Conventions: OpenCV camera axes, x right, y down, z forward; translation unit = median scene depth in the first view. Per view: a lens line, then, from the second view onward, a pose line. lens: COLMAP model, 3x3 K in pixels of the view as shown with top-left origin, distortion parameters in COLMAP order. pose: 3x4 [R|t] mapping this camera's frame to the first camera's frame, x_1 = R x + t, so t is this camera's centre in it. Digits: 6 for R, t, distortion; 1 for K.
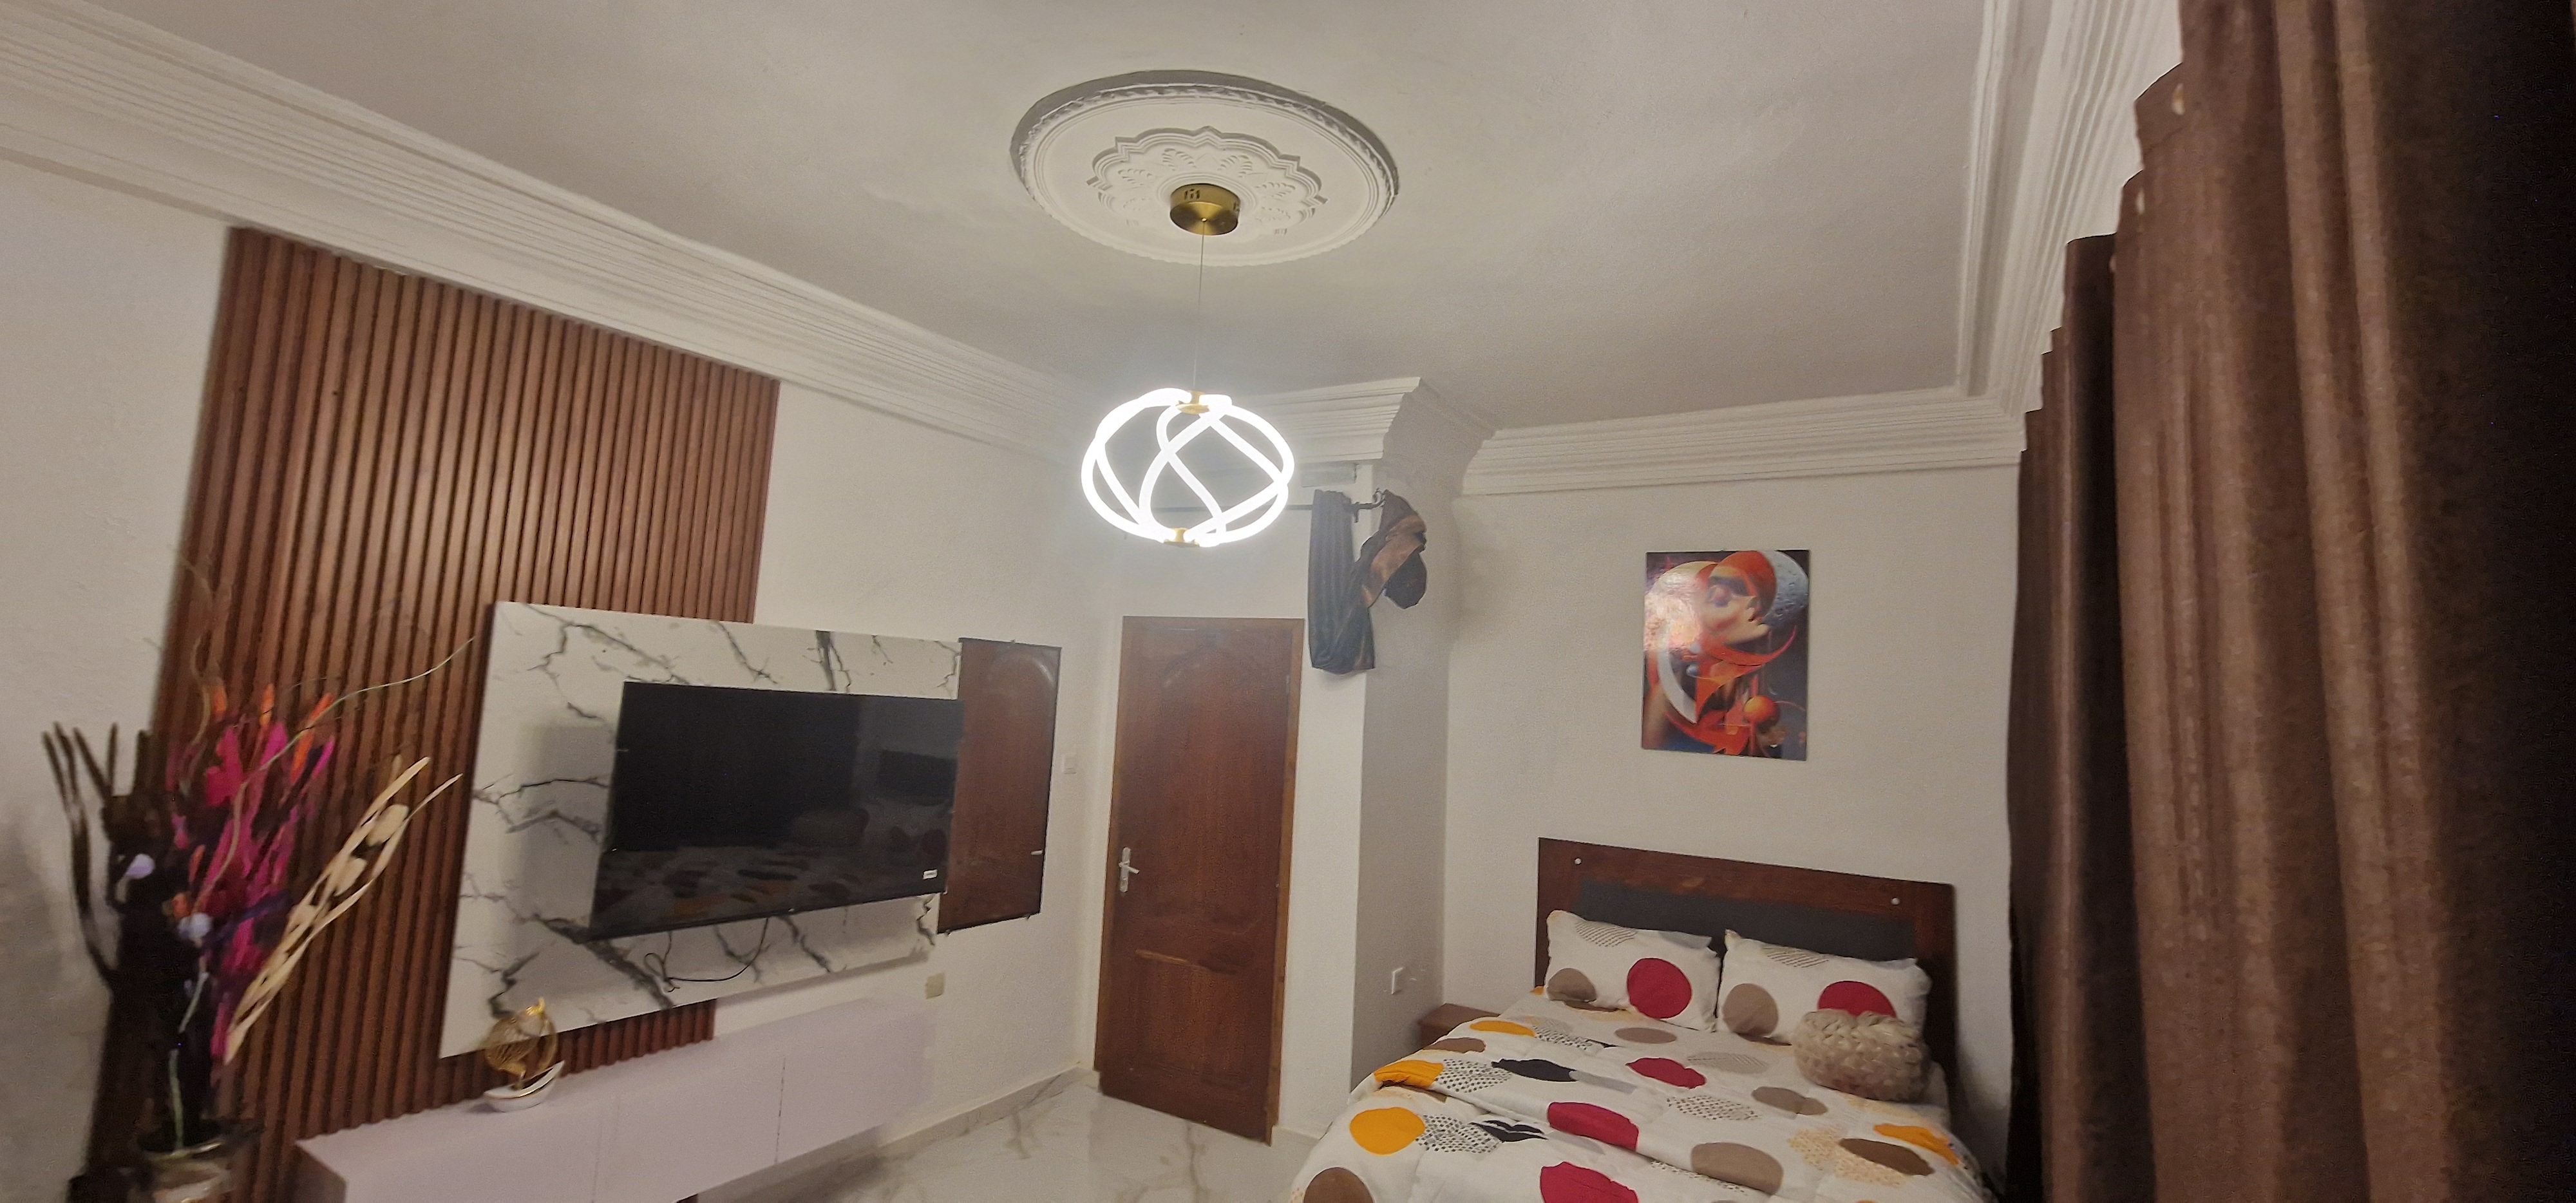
lens RADIAL K [[1068.9, 0, 1297.2], [0, 1068.9, 602.4], [0, 0, 1]] dist [-0.008490, -0.000183]
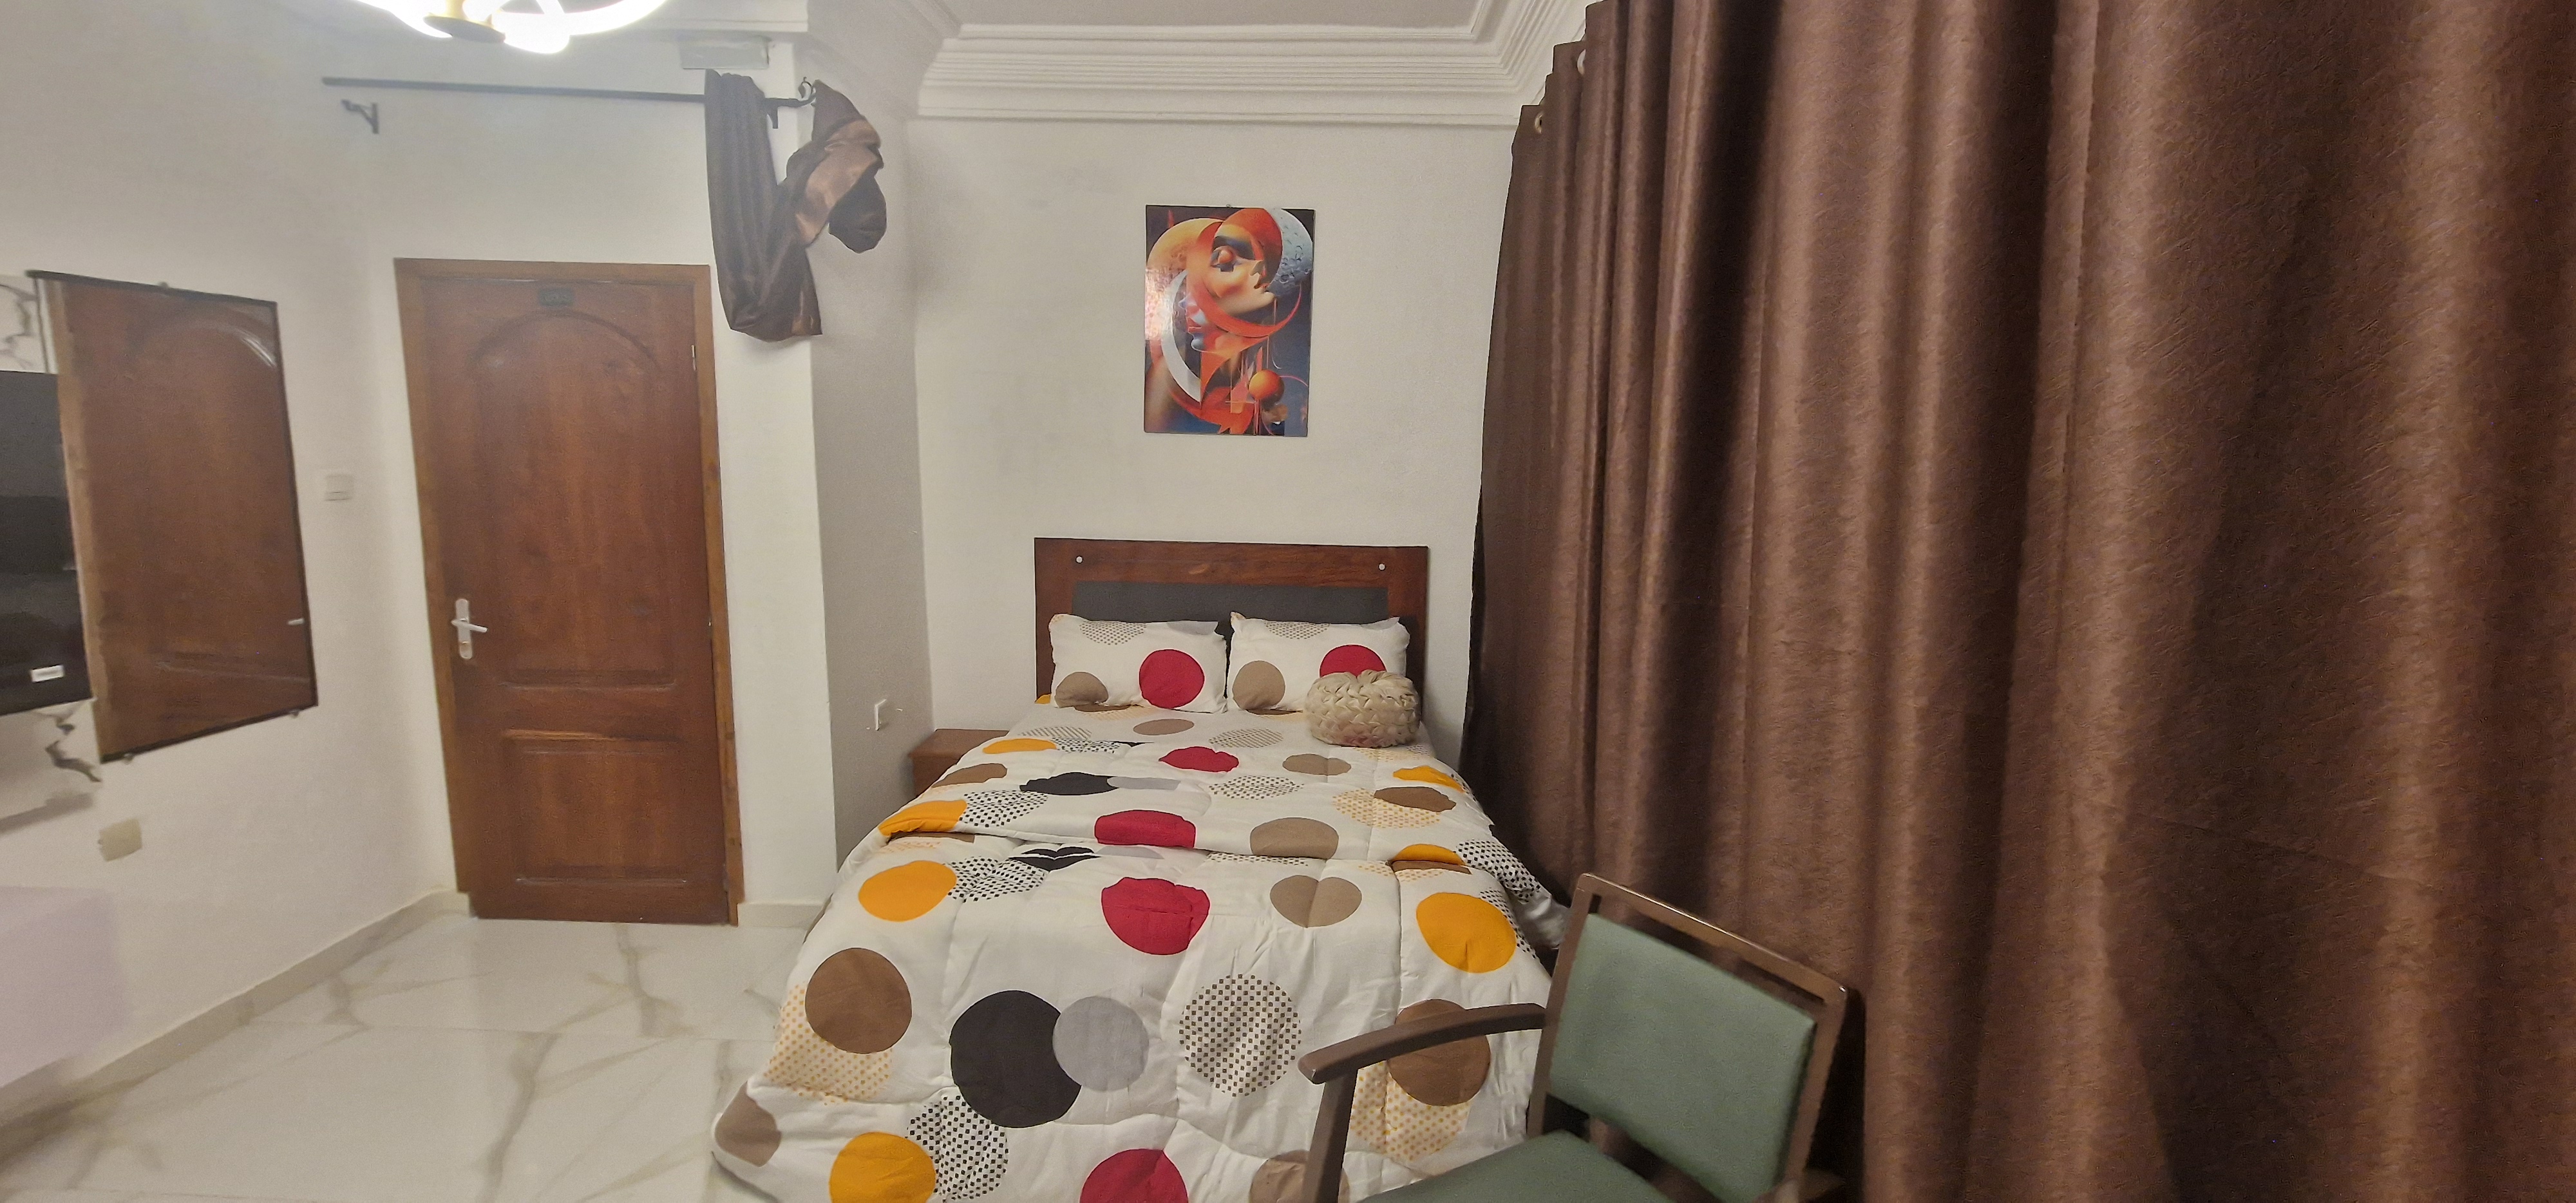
lens RADIAL K [[1068.9, 0, 1309.7], [0, 1068.9, 590.5], [0, 0, 1]] dist [-0.008490, -0.000183]
pose [[0.868585, -0.106615, 0.483935, -0.012995], [-0.017917, 0.969186, 0.245678, 0.045689], [-0.495216, -0.222063, 0.839910, 0.146469]]
